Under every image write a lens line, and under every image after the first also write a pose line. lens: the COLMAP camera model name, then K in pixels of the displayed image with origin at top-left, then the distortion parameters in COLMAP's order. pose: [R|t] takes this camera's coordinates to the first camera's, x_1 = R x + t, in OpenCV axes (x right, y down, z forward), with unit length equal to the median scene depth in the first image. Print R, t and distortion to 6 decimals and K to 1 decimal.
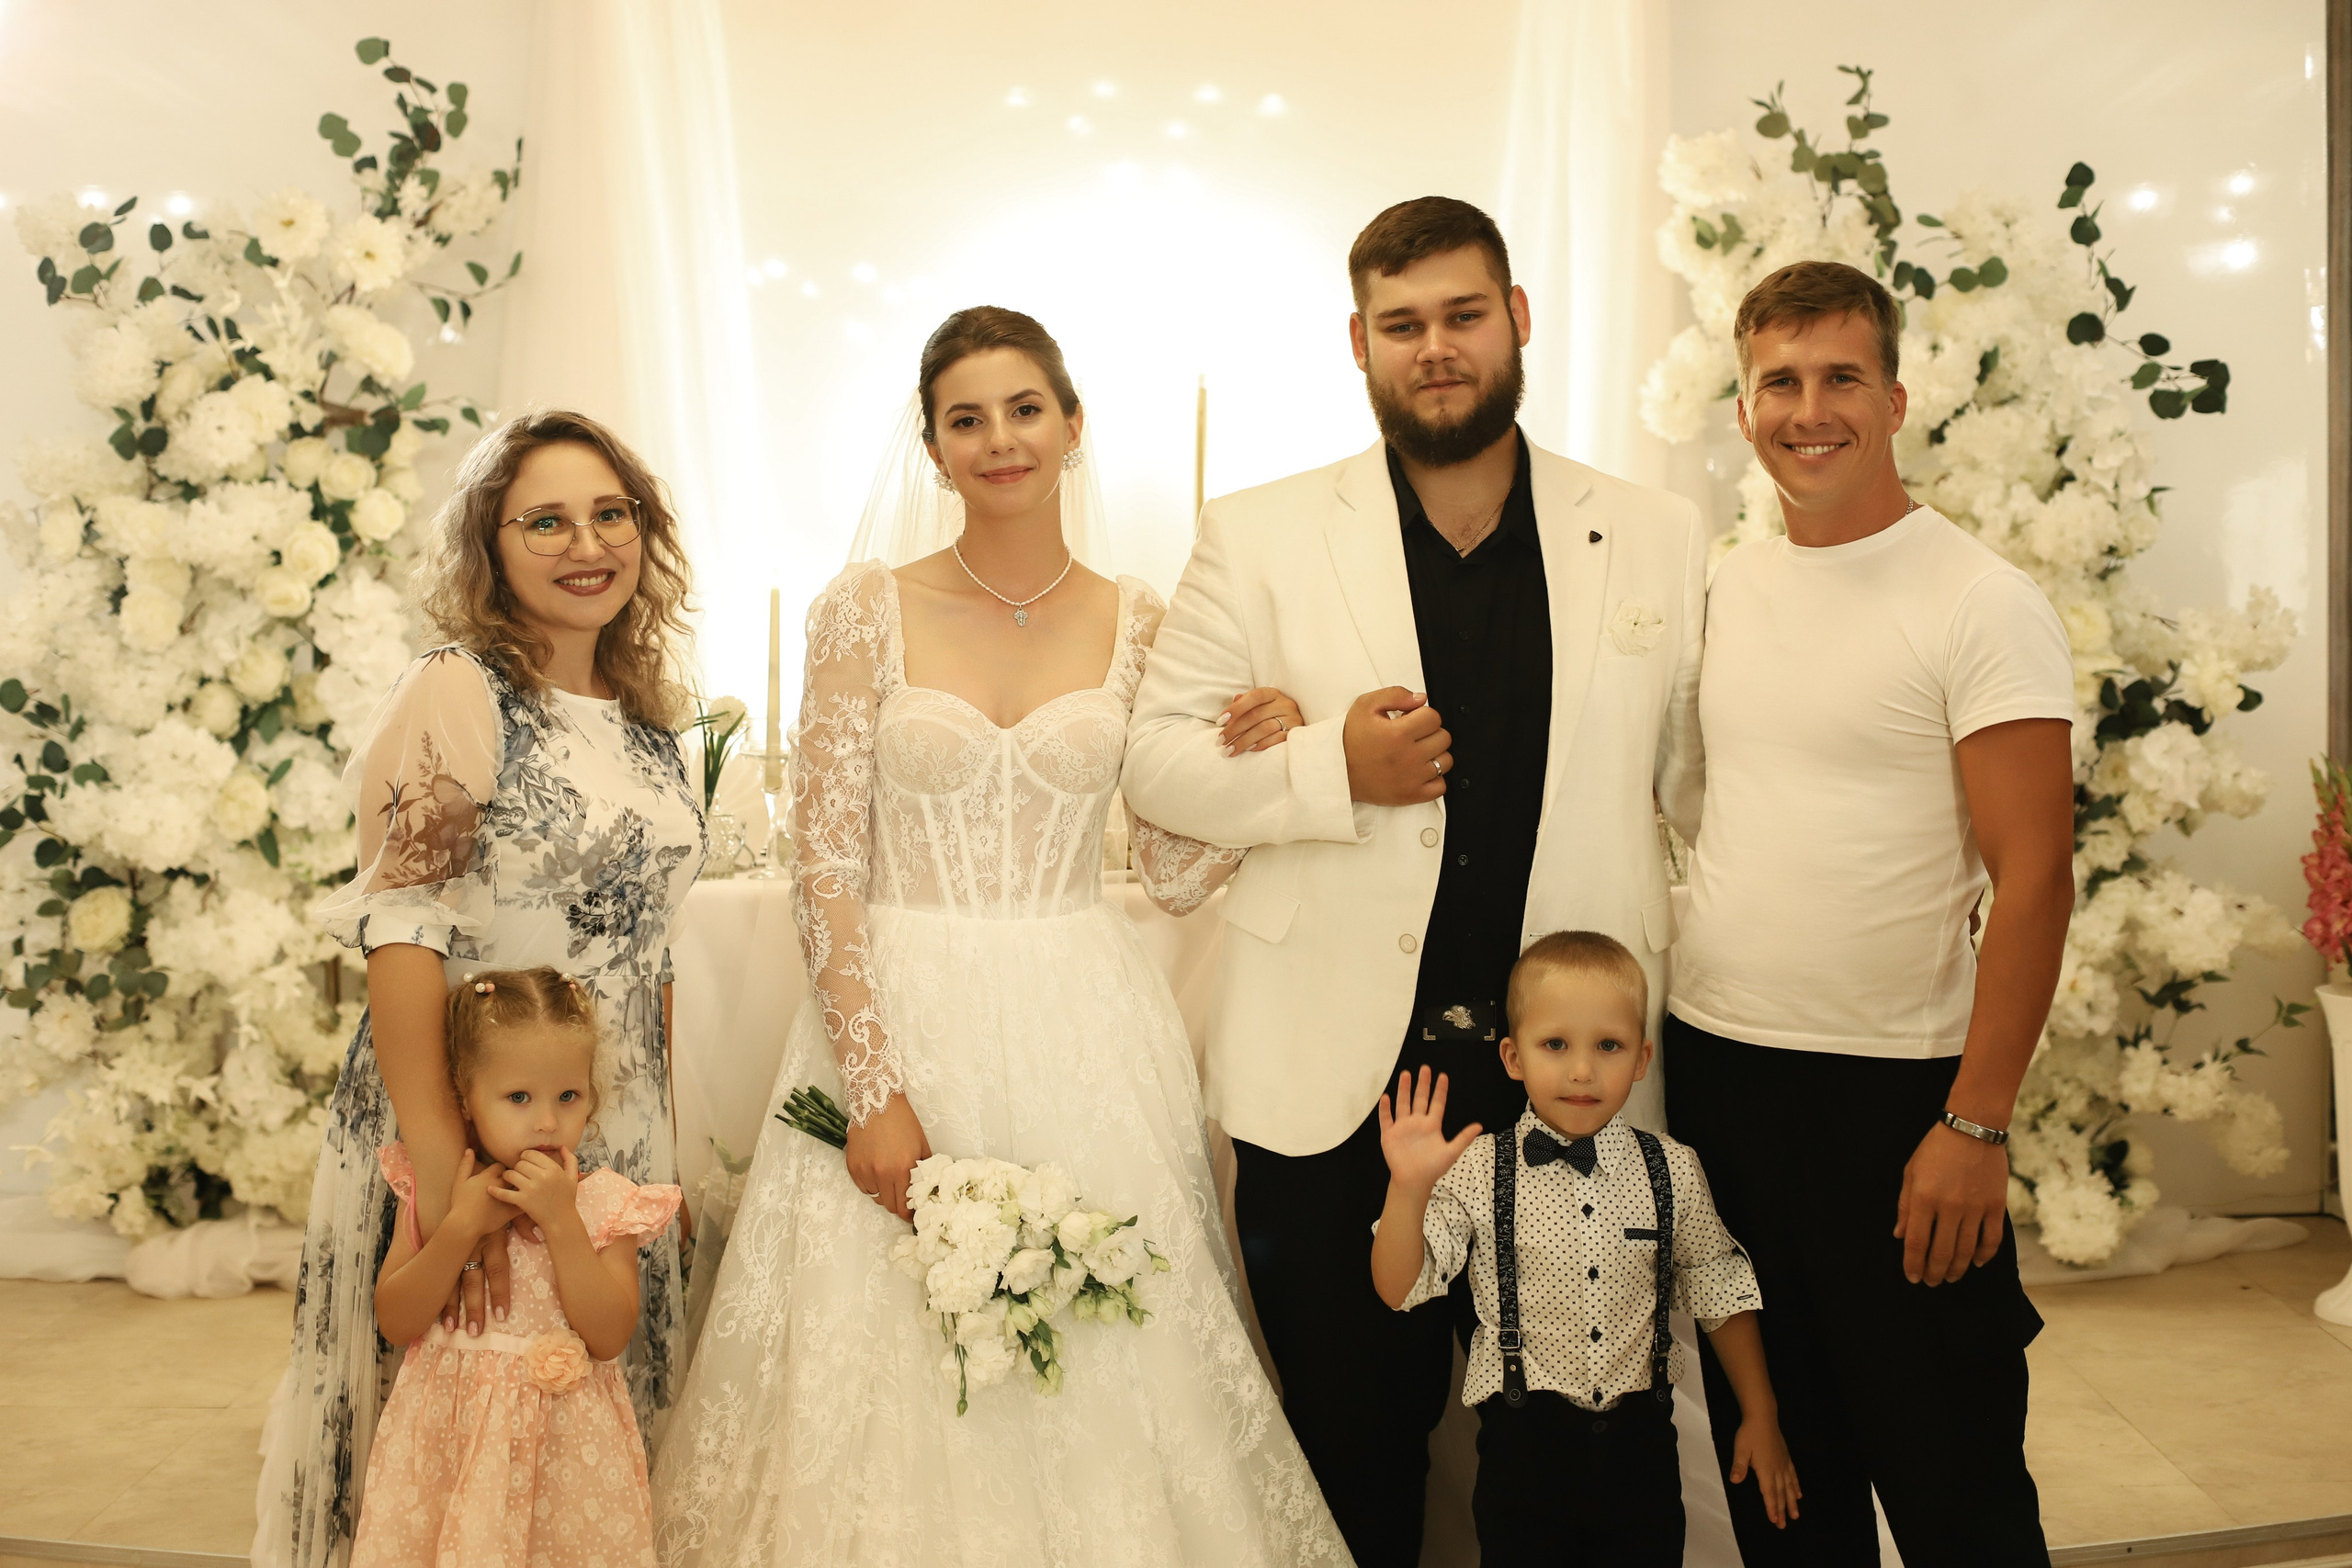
lens RADIAL K [[3419.3, 0, 1171.2], [0, 3419.3, 794.5], [0, 0, 1]] dist [-0.137994, 0.119325]
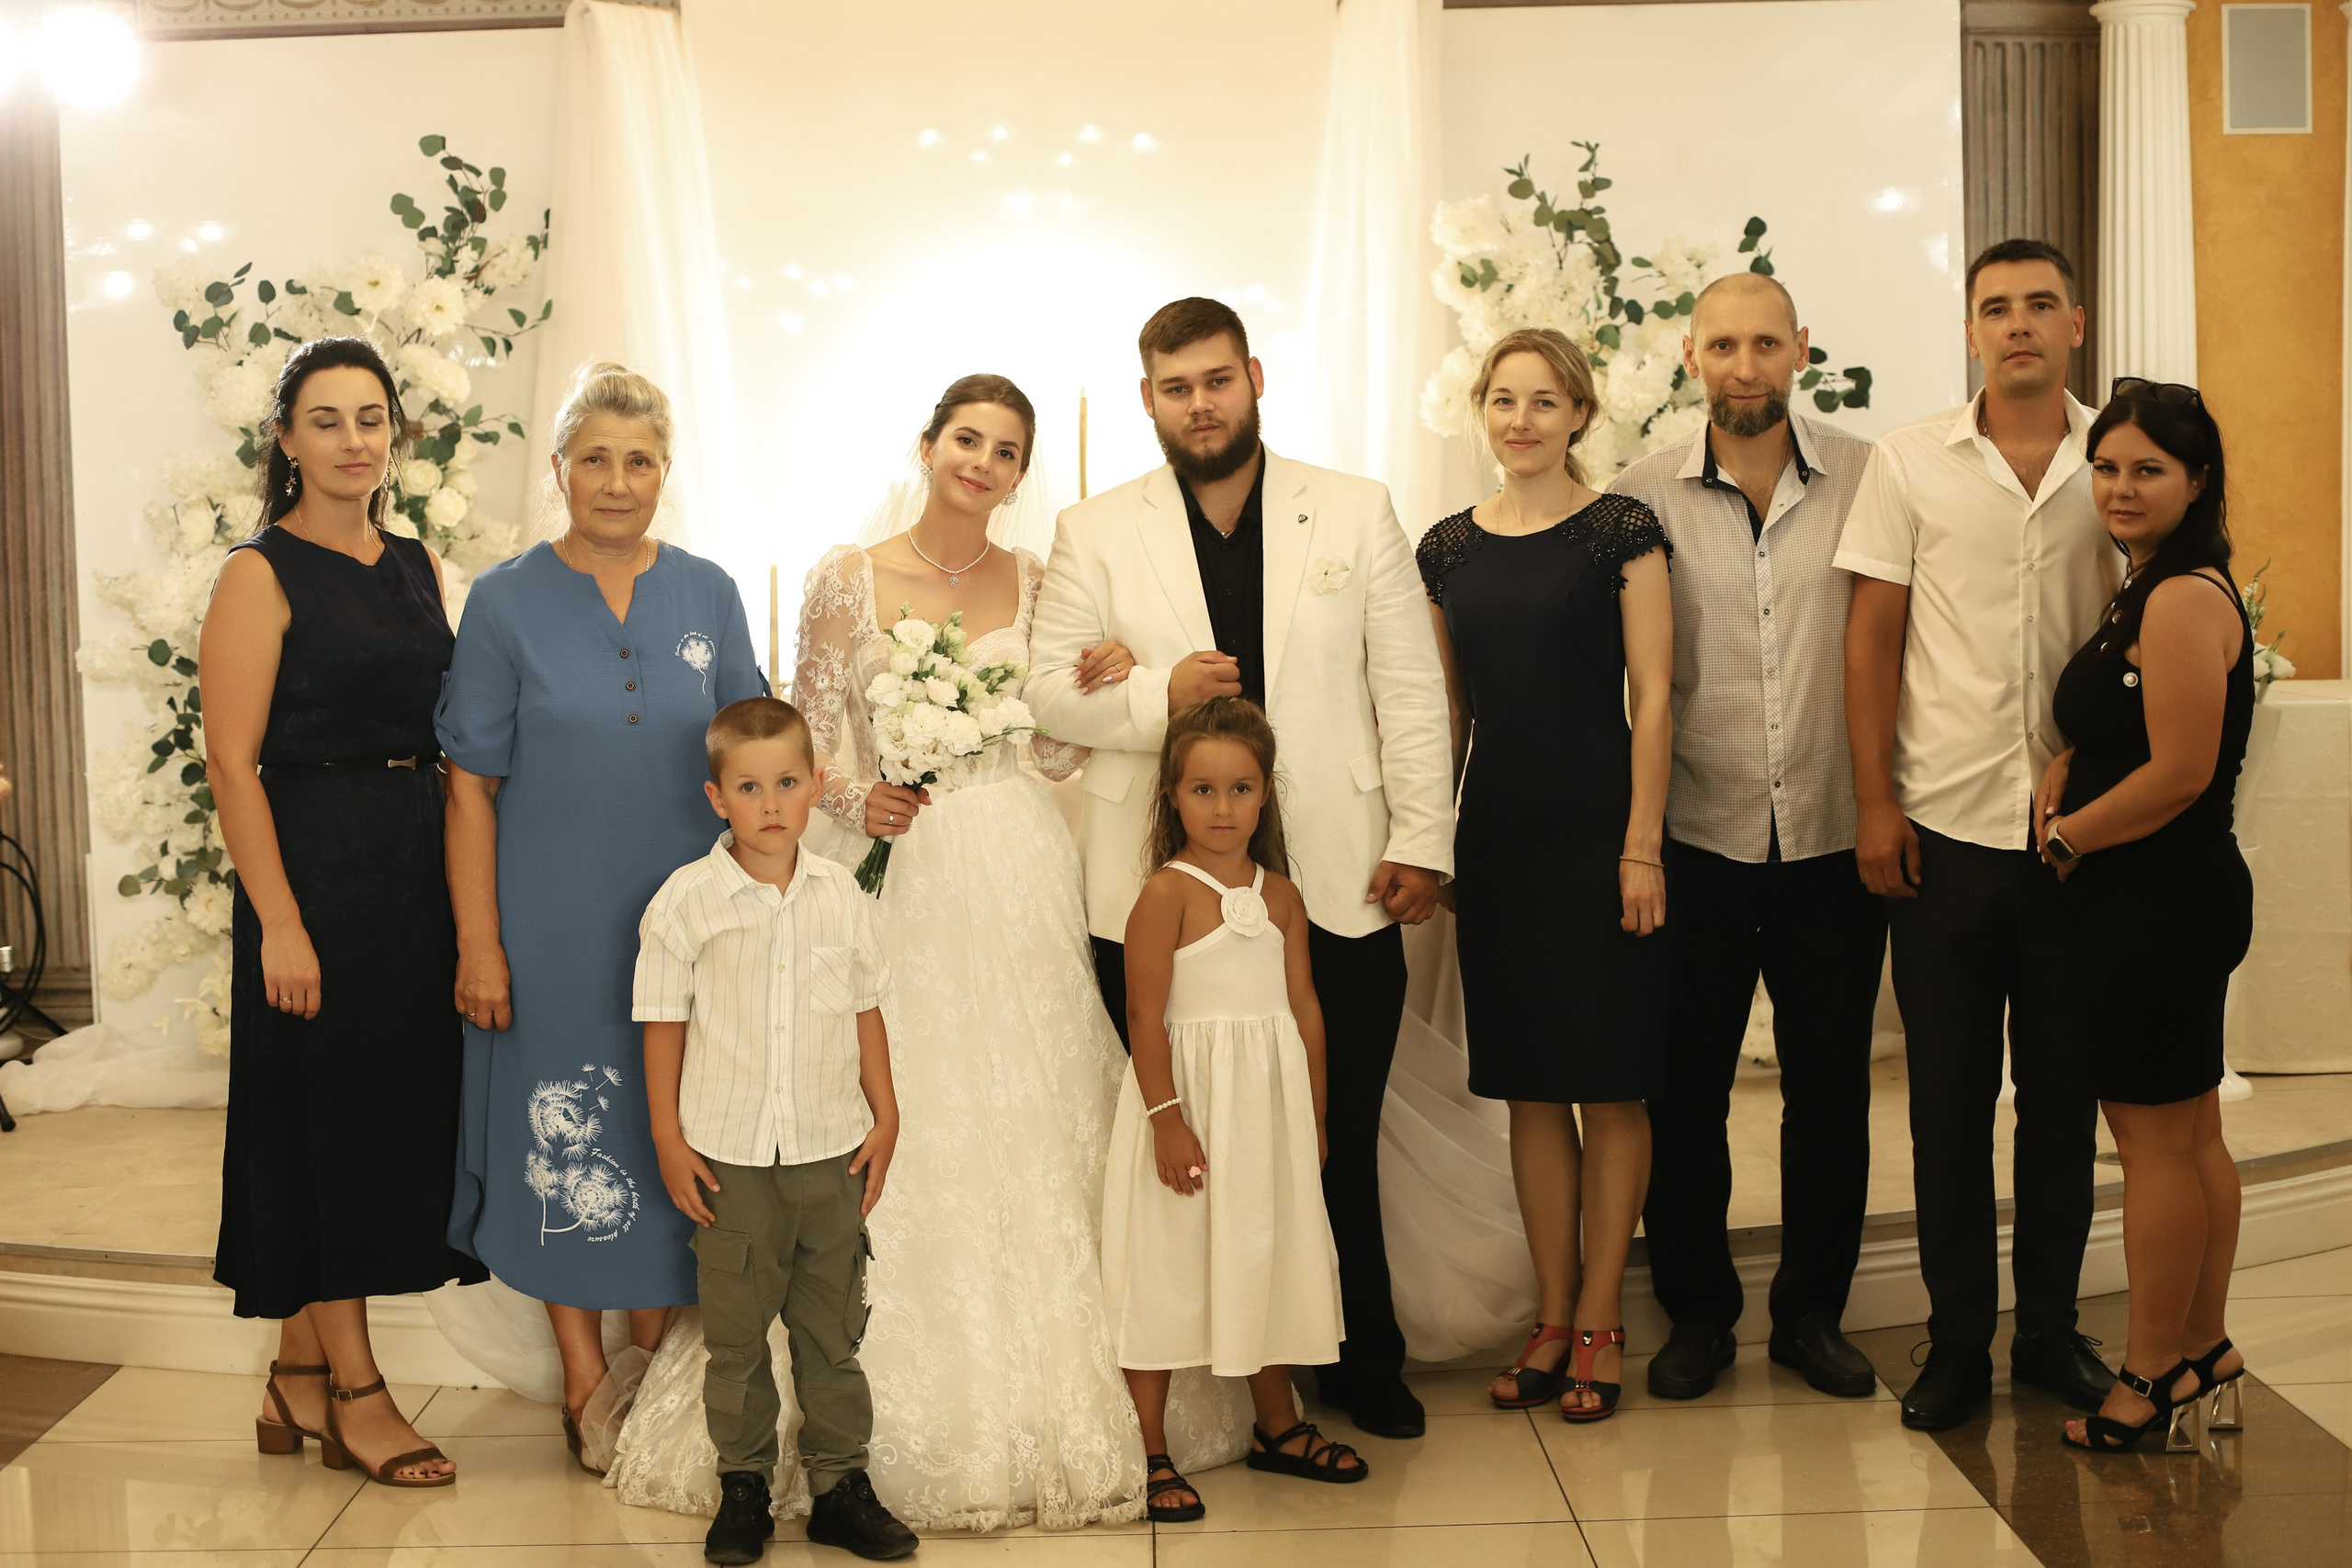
lens RADIAL K [[3419.3, 0, 1171.2], [0, 3419.3, 794.5], [0, 0, 1]] dist [-0.137994, 0.119325]
pose [[0.999494, -0.016869, 0.026948, 0.005338], [0.016430, 0.999730, 0.016429, 0.010046], [-0.027218, -0.015978, 0.999502, -0.300797]]
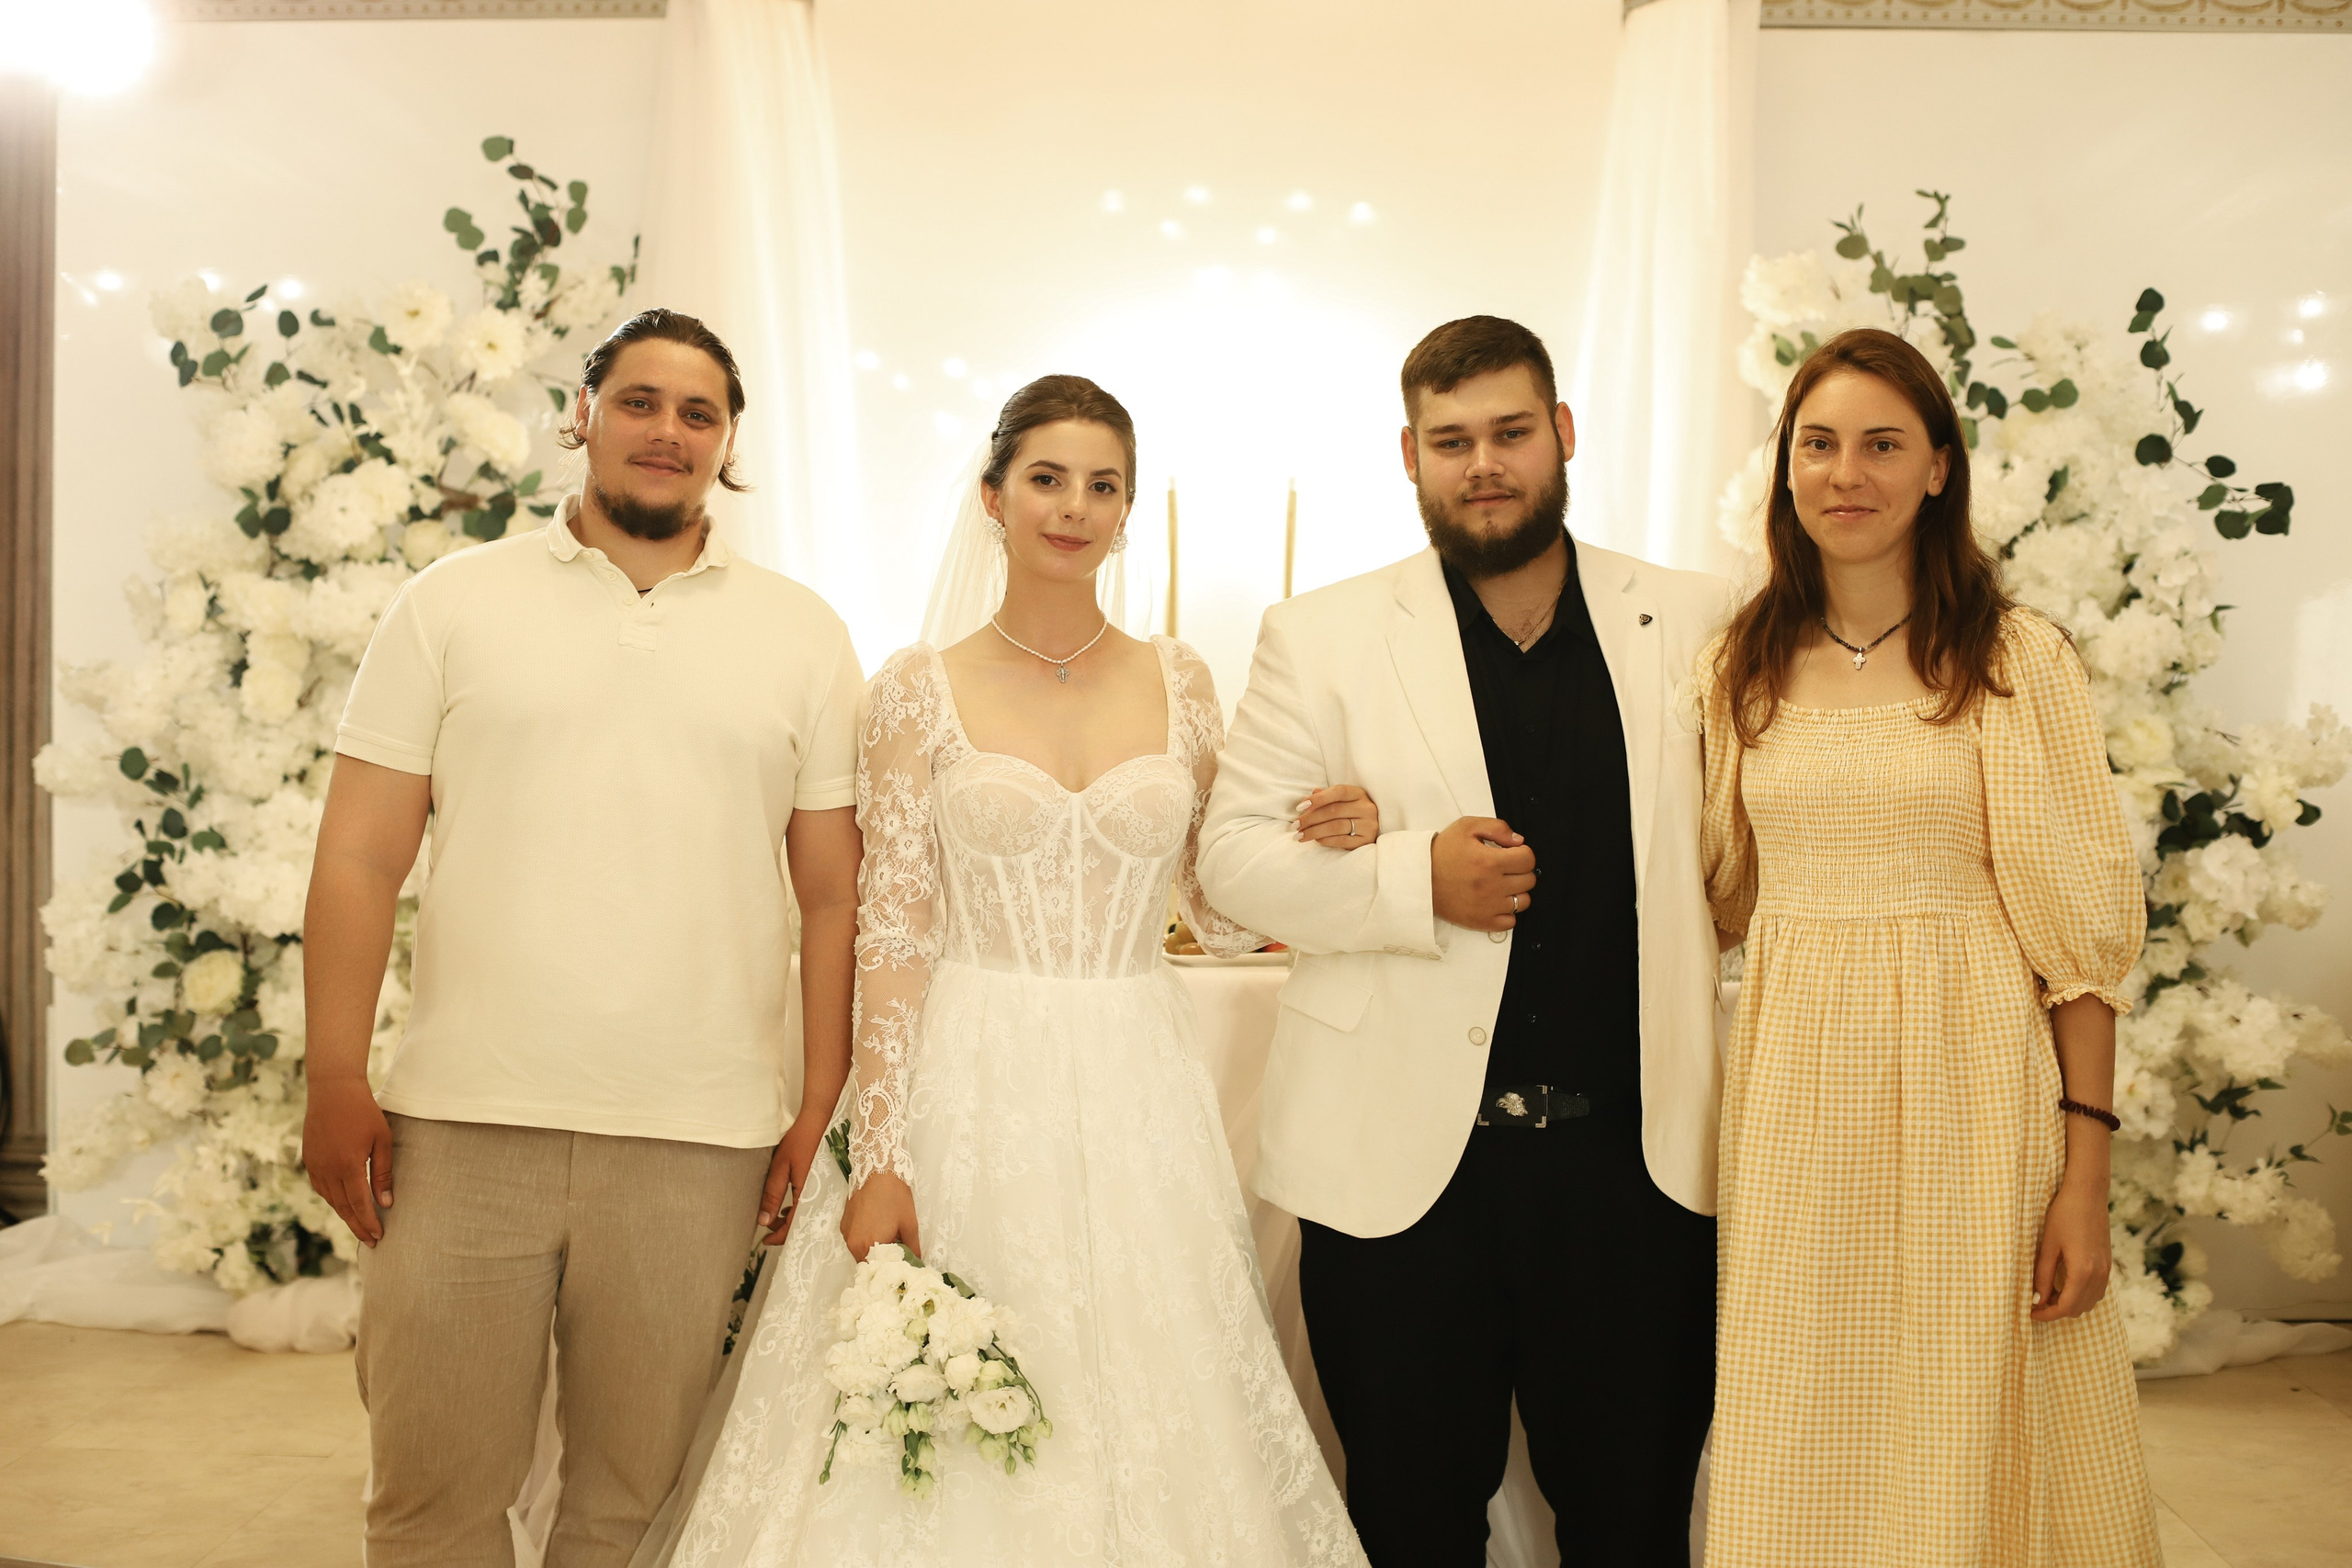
lens RADIAL K [[3419.3, 0, 1171.2], [0, 3419.3, 794.5], [0, 0, 1]] dist [-0.137994, 0.119325]
pose [[0.999572, 0.021582, -0.019761, -0.005398], [-0.022120, 0.999379, -0.027415, 0.001612], [0.019157, 0.027840, 0.999429, -0.029212]]
